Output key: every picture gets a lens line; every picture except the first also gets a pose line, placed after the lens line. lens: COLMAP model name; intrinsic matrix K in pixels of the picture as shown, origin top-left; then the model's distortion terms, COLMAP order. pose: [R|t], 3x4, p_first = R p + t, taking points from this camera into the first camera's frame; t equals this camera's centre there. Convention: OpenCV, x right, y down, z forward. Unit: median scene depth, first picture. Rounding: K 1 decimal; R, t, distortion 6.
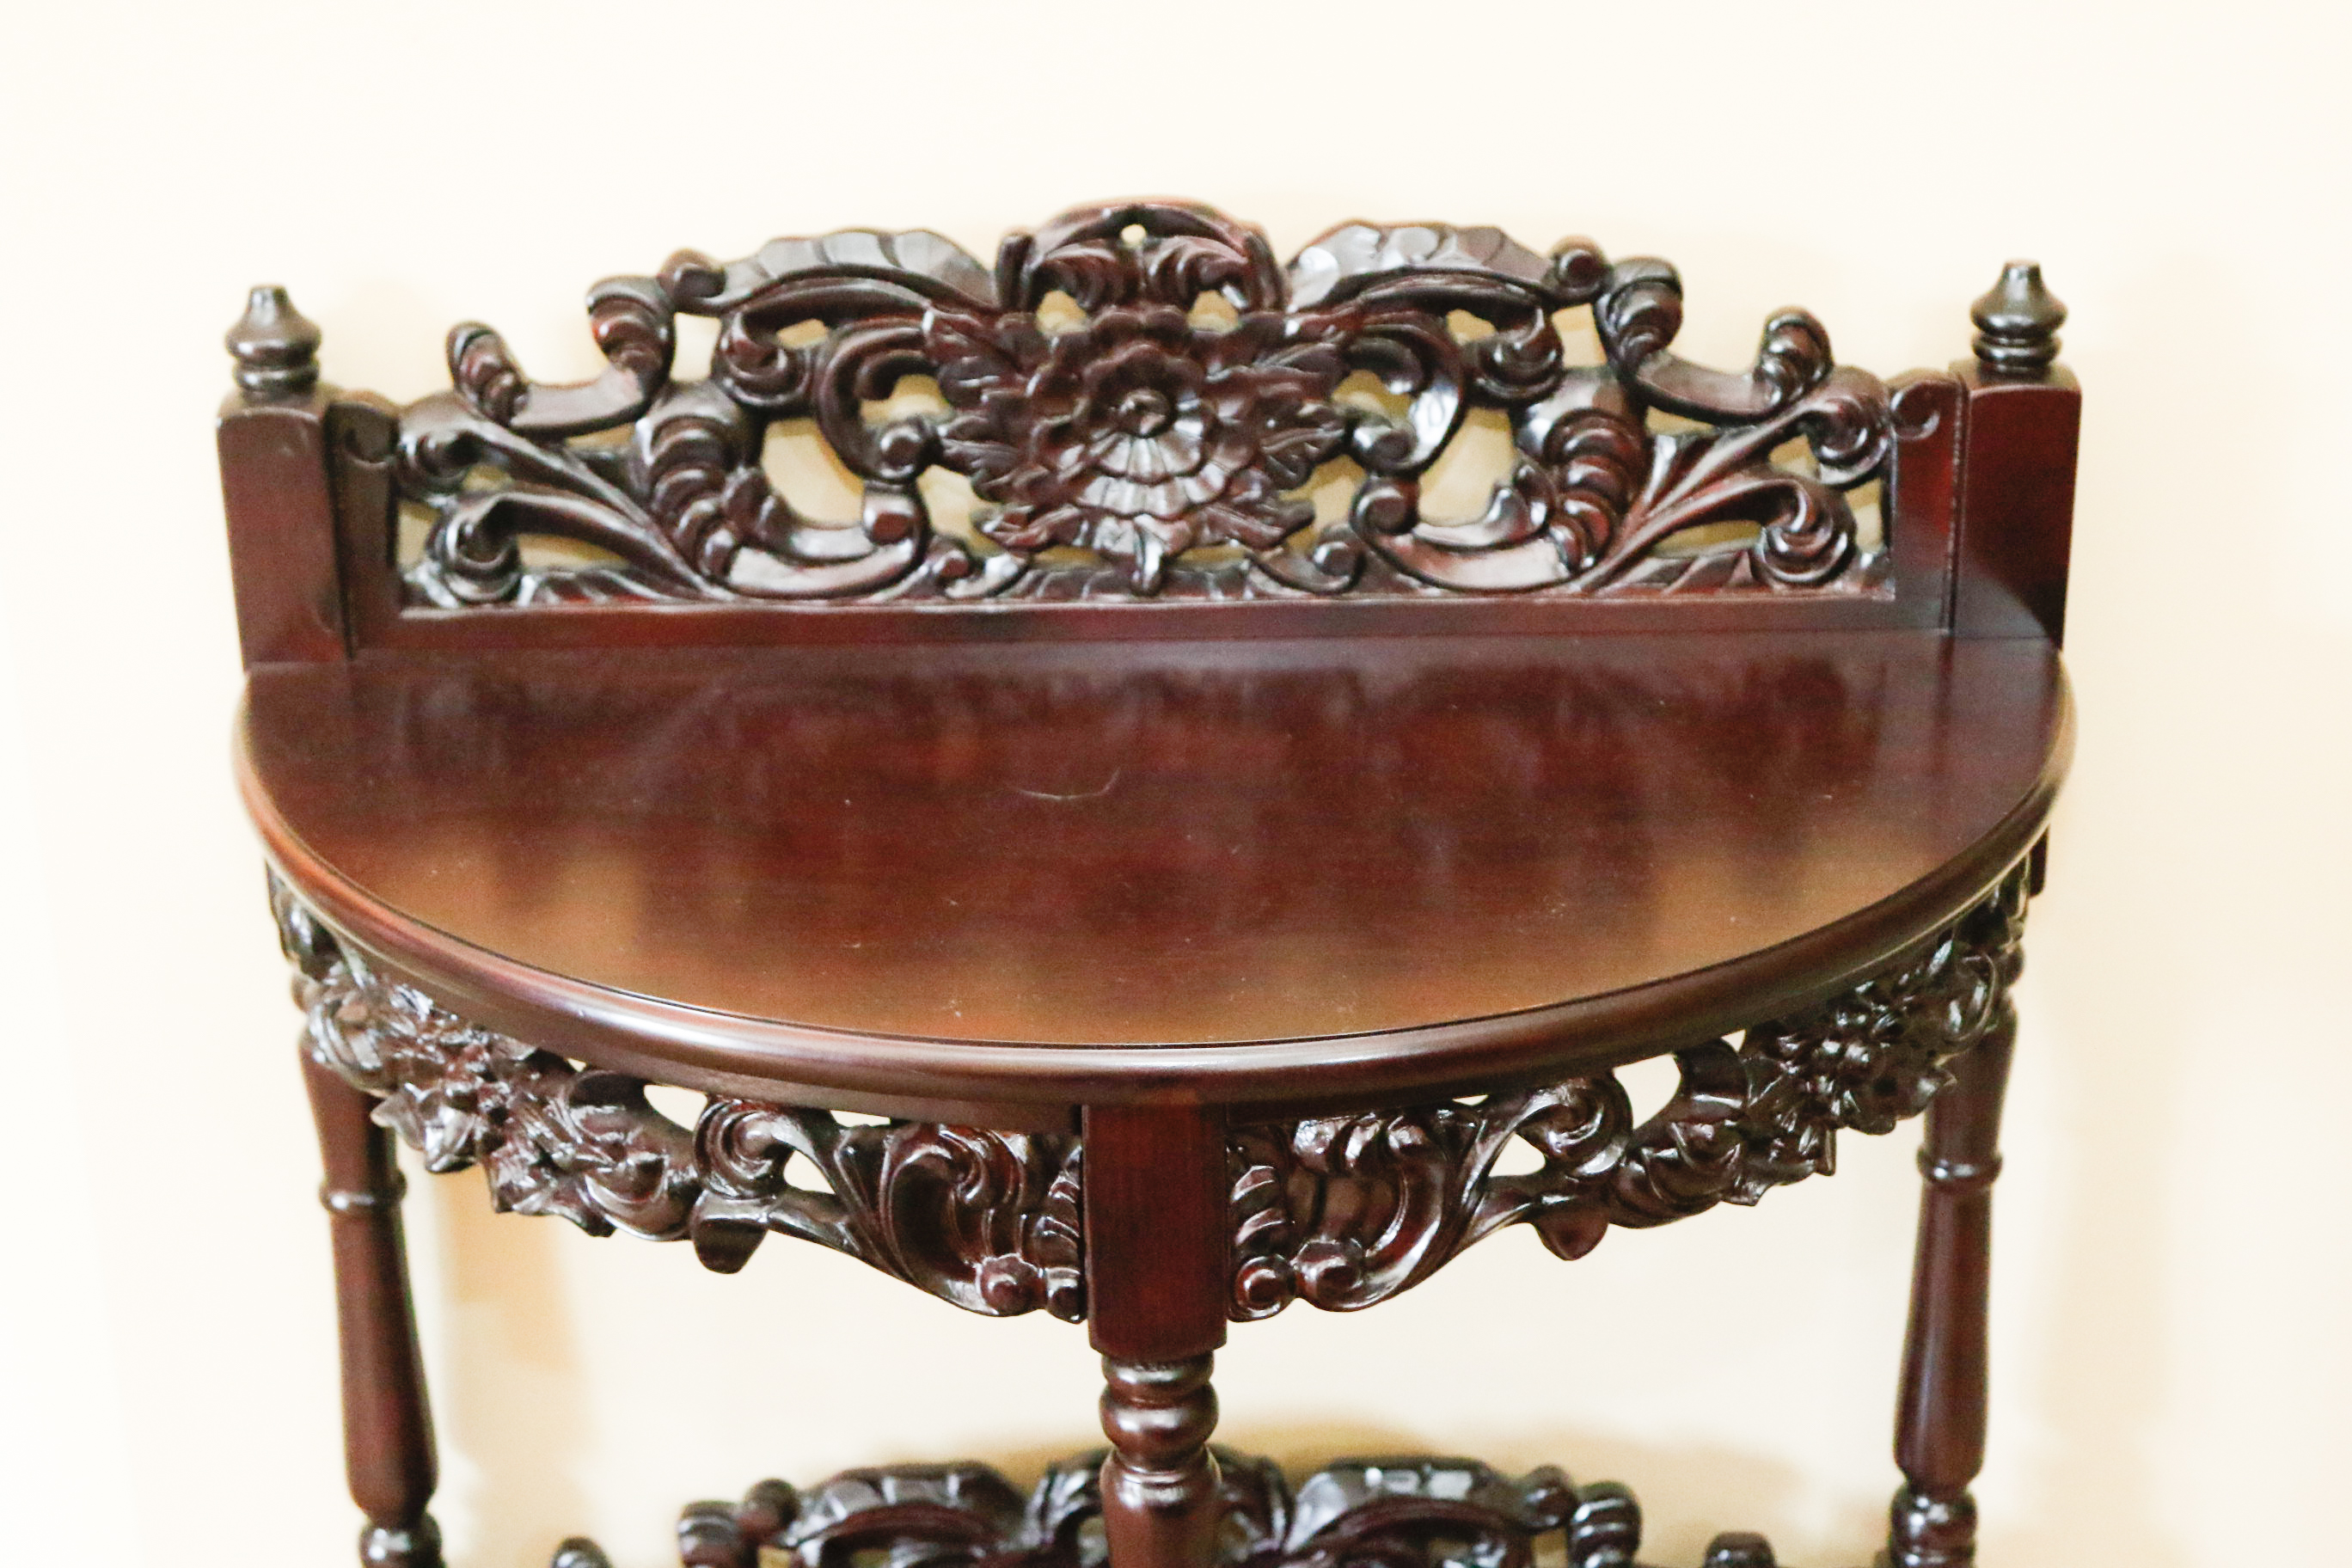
lens RADIAL K [[4346.2, 0, 1176.0], [0, 4346.2, 784.0], [0, 0, 1]] dist [0.069004, 0.103661]
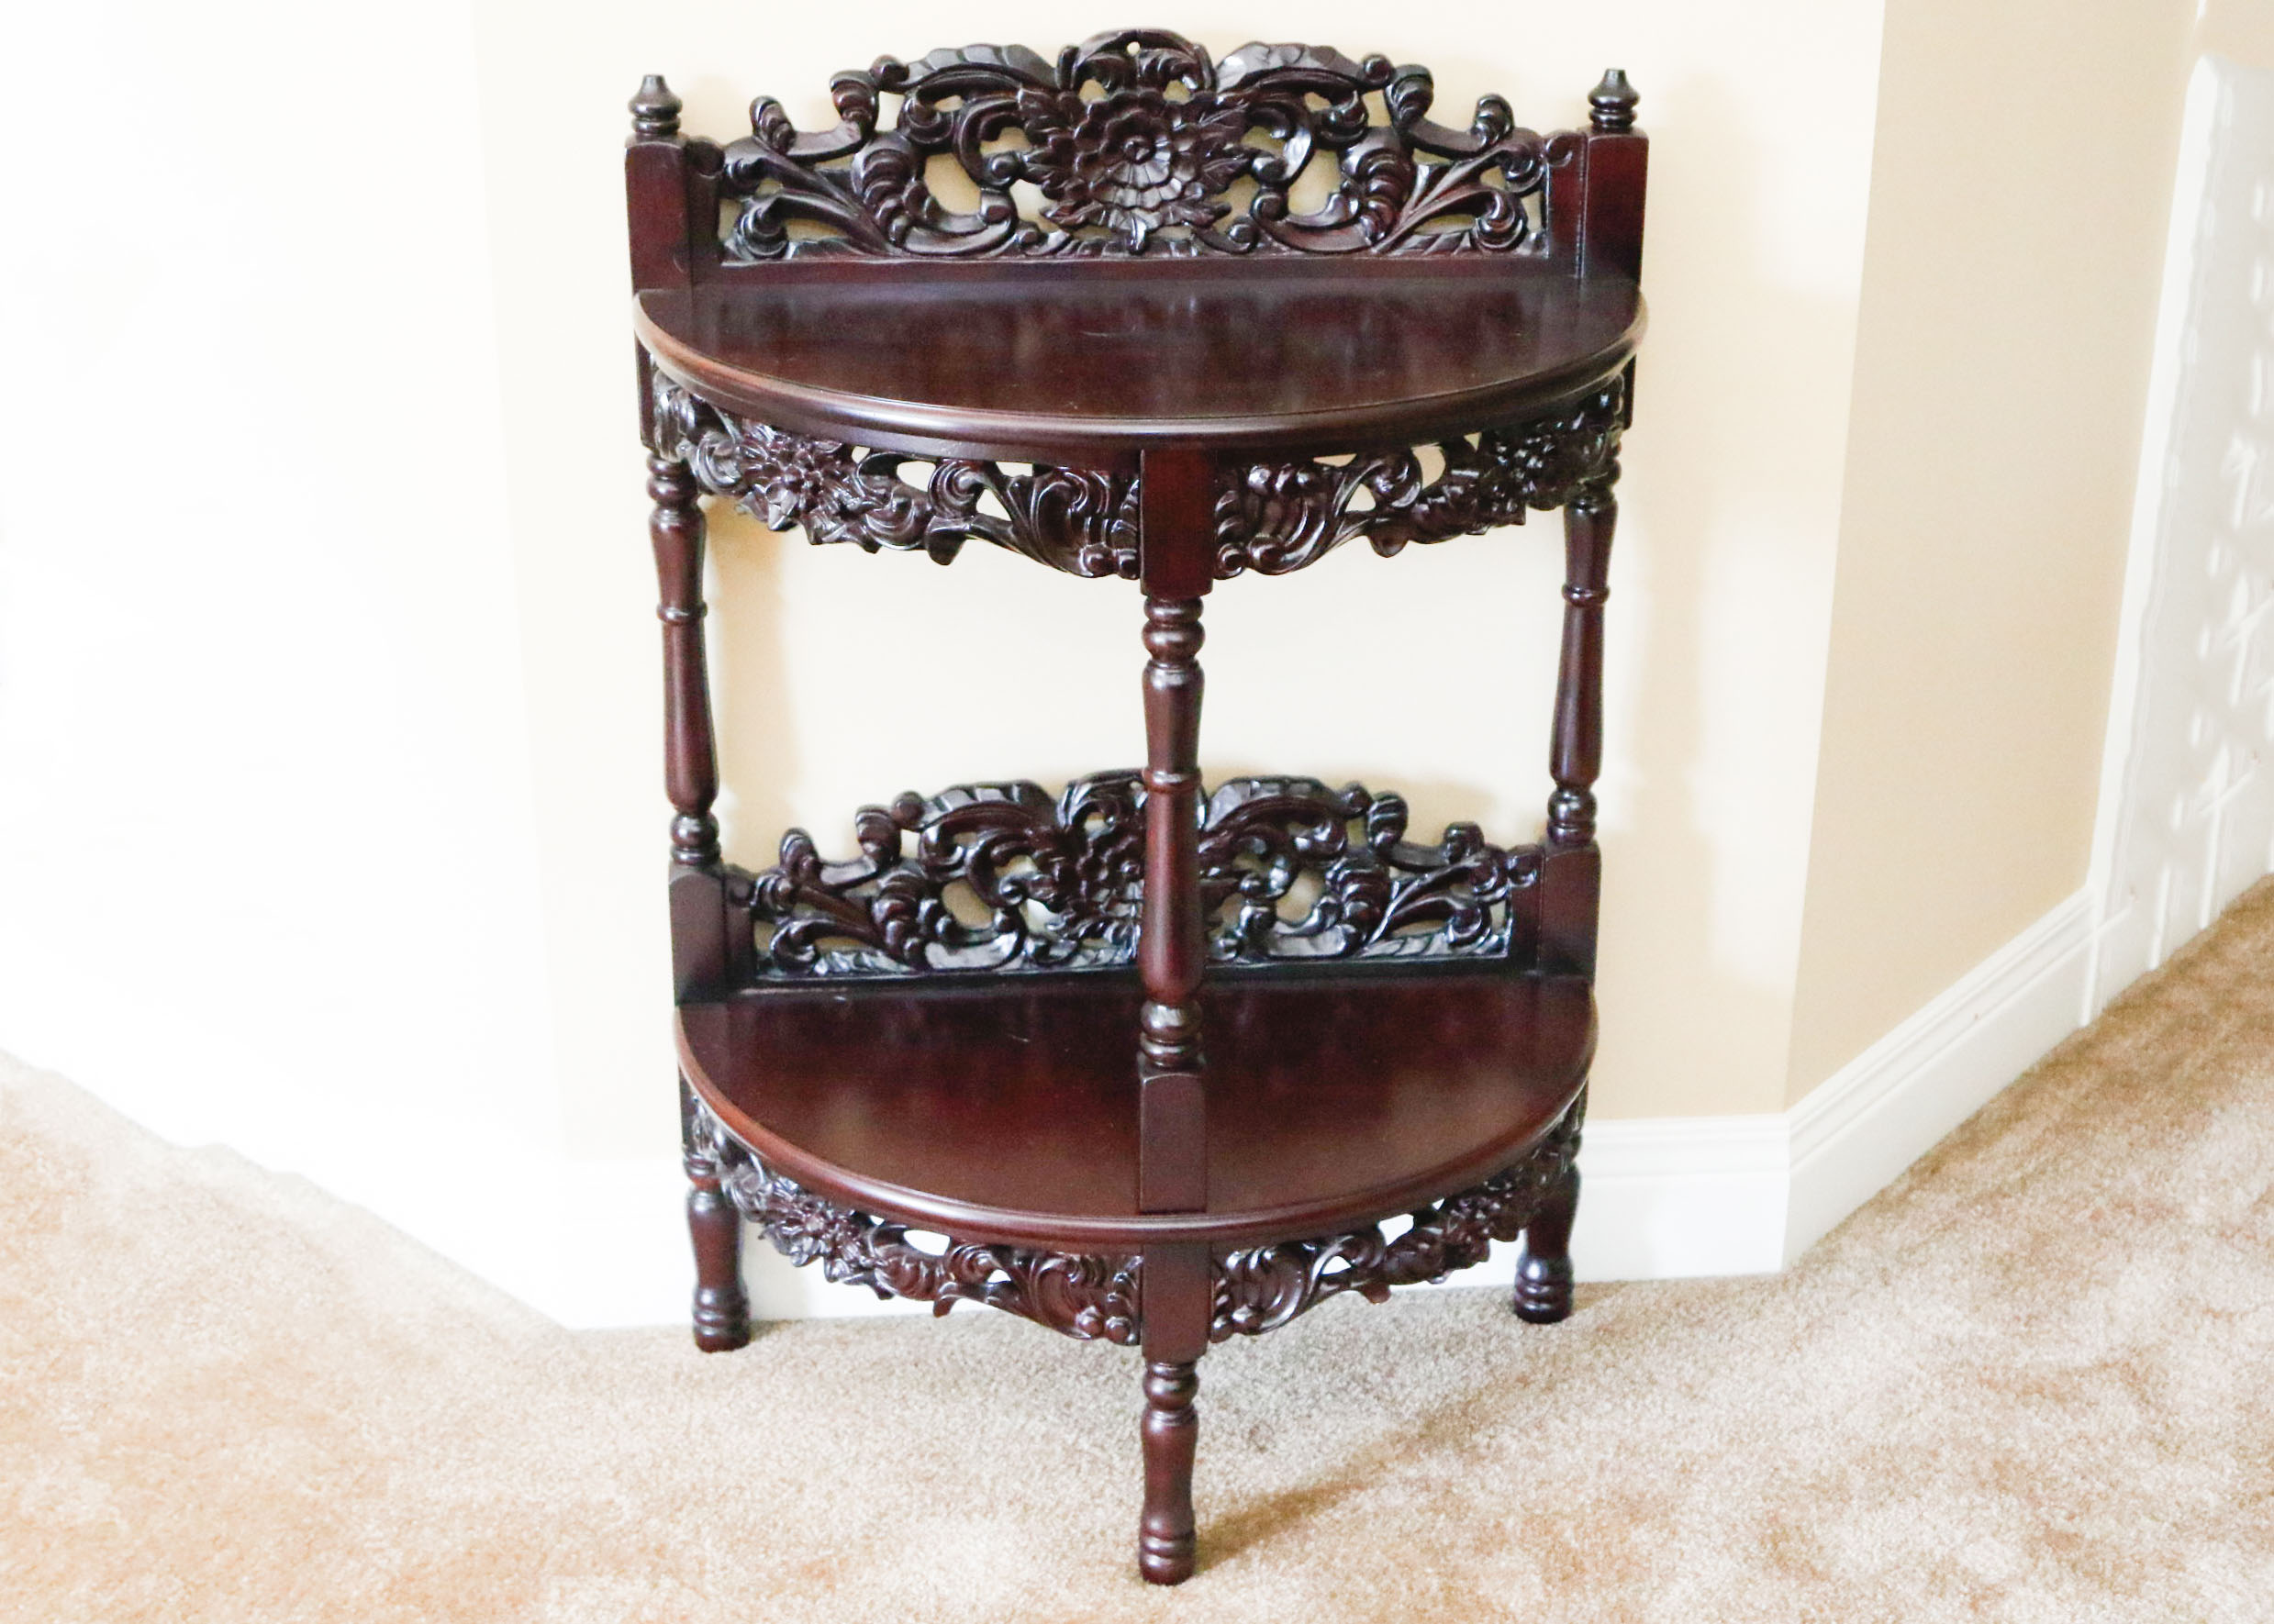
lens RADIAL K [[3548.3, 0, 1169.3], [0, 3548.3, 807.7], [0, 0, 1]] dist [-0.014900, 0.037371]
pose [[0.997423, -0.007213, 0.071387, -0.101285], [0.008392, 0.999833, -0.016231, 0.212166], [-0.071258, 0.016788, 0.997317, -0.466280]]
